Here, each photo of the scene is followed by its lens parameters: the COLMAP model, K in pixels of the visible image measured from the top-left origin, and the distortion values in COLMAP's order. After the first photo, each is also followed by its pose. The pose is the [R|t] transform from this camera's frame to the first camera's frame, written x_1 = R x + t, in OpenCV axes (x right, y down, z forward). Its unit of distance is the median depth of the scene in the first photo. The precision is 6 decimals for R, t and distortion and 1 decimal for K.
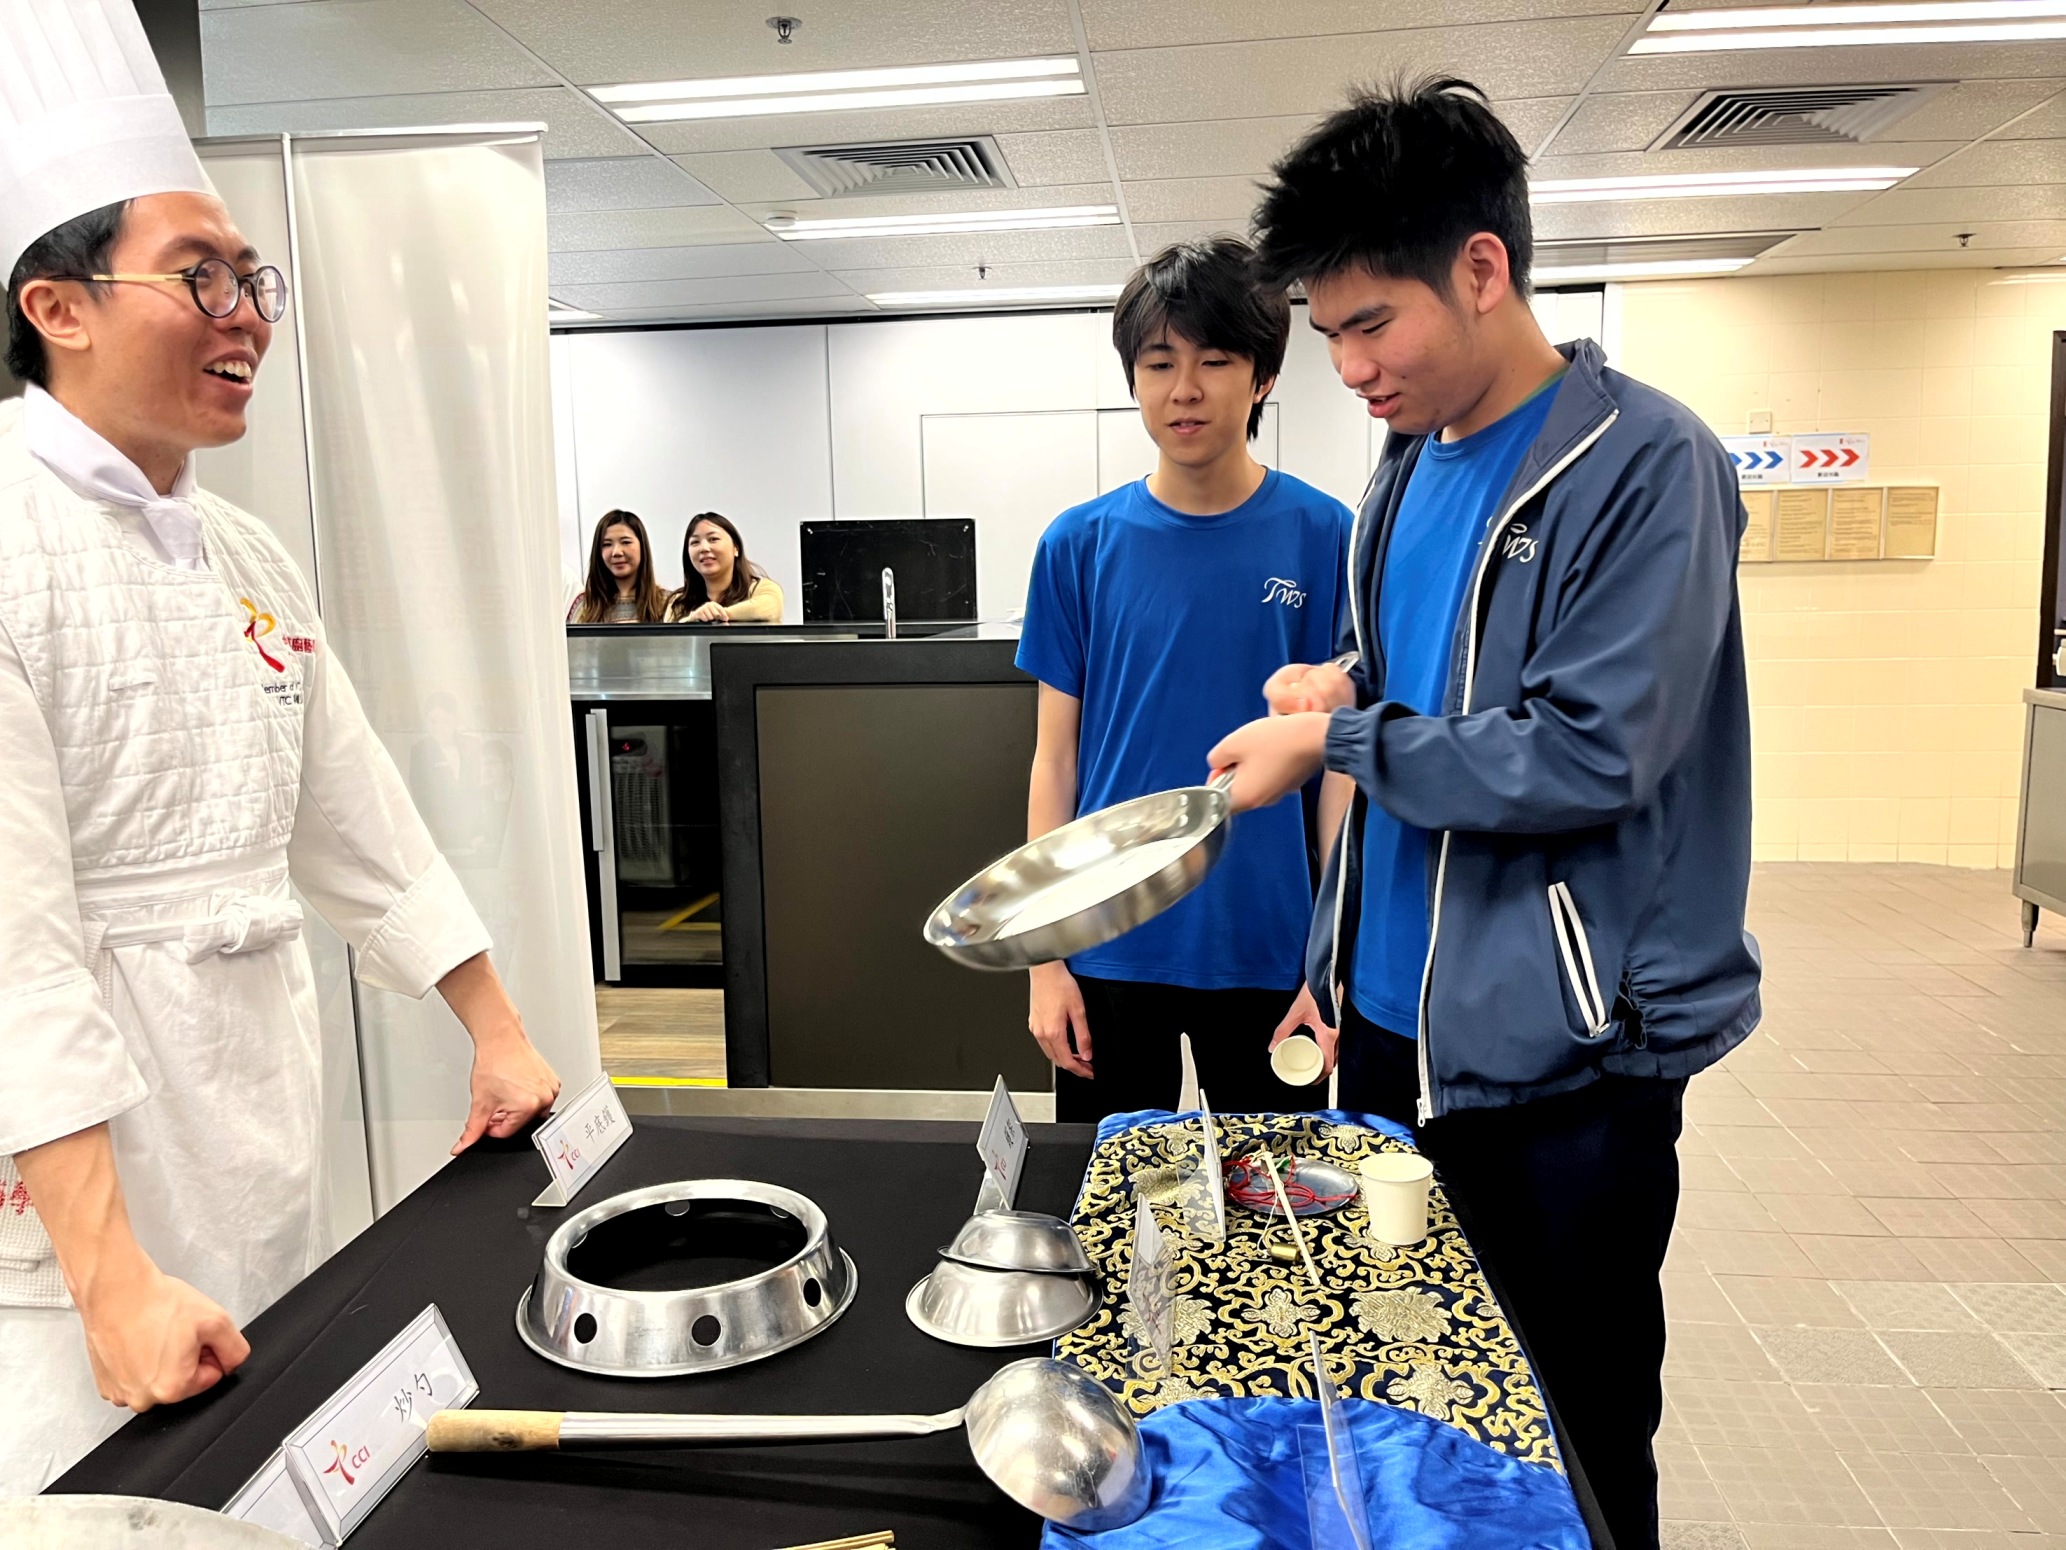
lens RADIAL K [[1576.4, 0, 1031.2], [0, 1576.4, 771.8], [0, 0, 1]] dist [-0.005635, -0.006122]
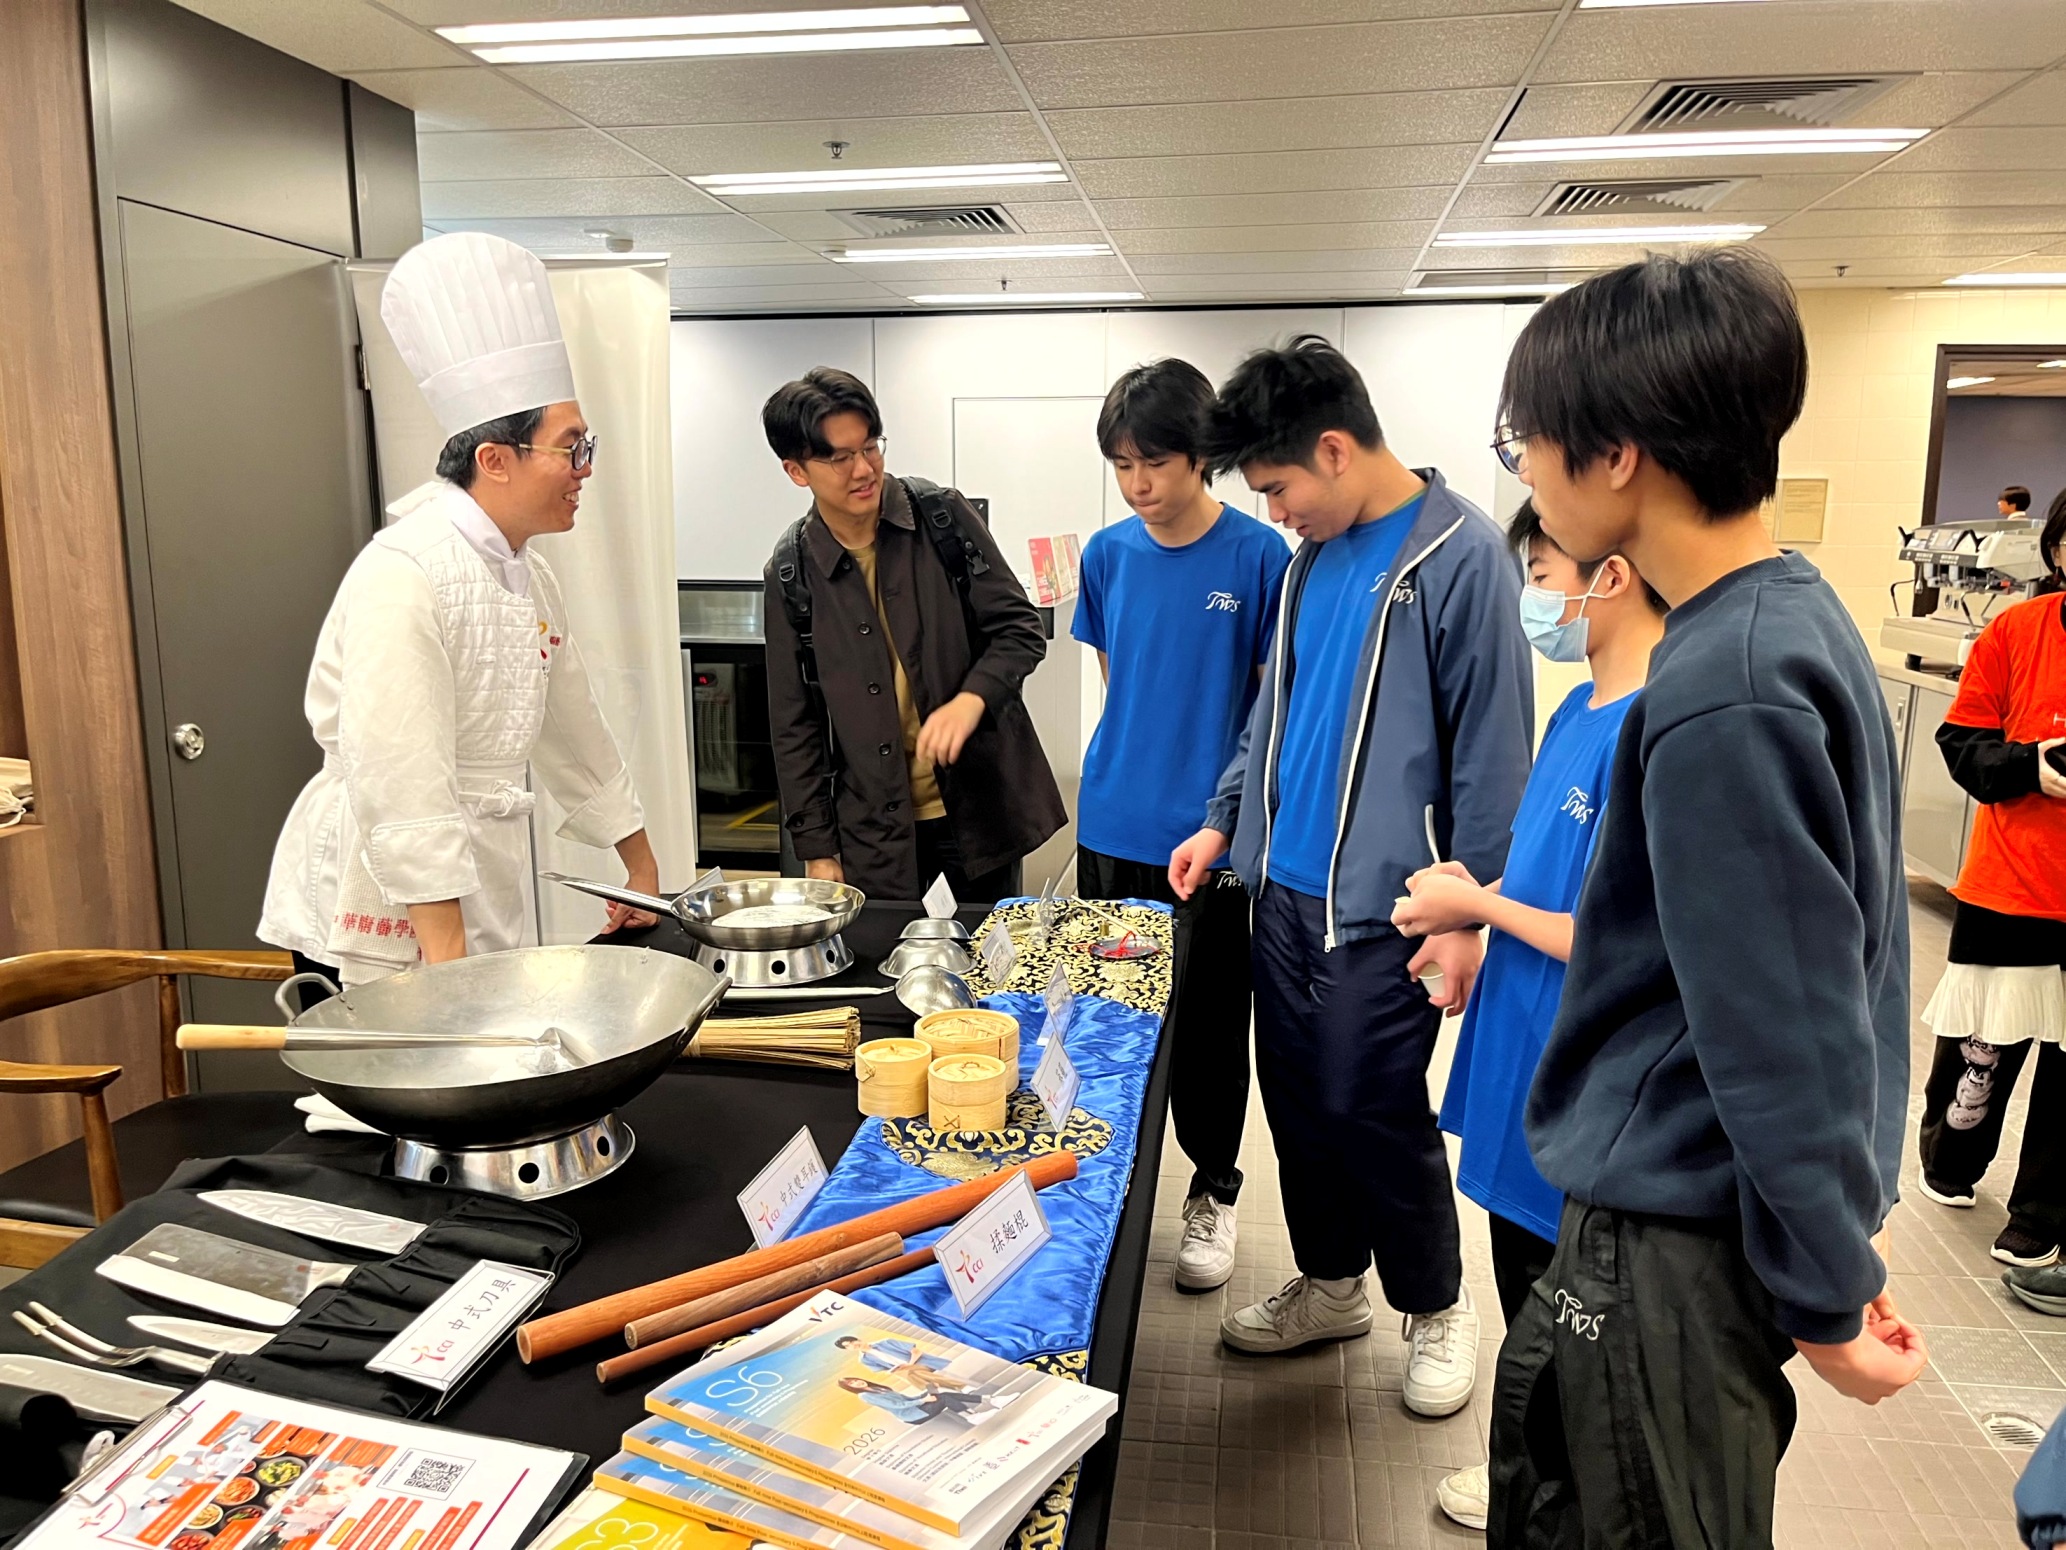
lens RADIAL K [[1576.4, 0, 1035.9], [0, 1576.4, 783.6], [0, 0, 1]] dist [-0.005635, -0.006122]
pose [[0.999343, 0.024225, -0.026964, 0.048259], [-0.022971, 0.998684, 0.045864, 0.003656], [0.028039, -0.045215, 0.998584, -0.280328]]
